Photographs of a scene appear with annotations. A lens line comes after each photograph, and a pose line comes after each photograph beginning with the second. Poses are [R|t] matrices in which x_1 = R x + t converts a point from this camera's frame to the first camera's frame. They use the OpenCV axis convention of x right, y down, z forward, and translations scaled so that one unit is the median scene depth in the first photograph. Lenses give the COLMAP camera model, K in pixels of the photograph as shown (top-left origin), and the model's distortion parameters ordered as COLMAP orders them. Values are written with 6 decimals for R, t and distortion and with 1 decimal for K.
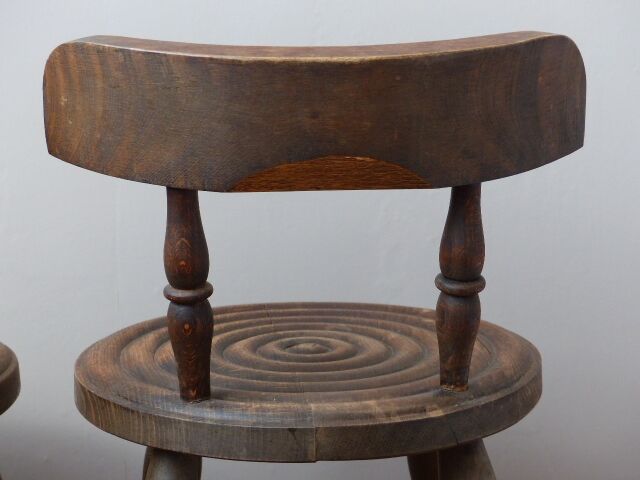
lens RADIAL K [[1525.0, 0, 320.0], [0, 1525.0, 240.0], [0, 0, 1]] dist [-0.280447, 0.050331]
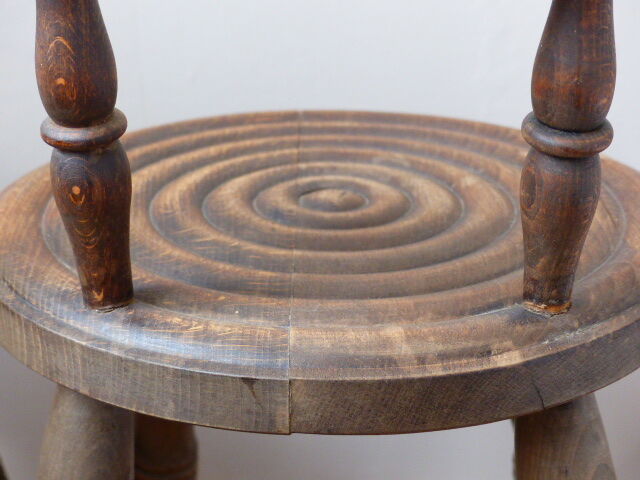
lens RADIAL K [[1258.8, 0, 320.0], [0, 1258.8, 240.0], [0, 0, 1]] dist [-0.093576, -0.360283]
pose [[0.990430, 0.058938, -0.124801, 0.061715], [-0.032815, 0.978866, 0.201850, -0.022530], [0.134060, -0.195823, 0.971433, 0.531076]]
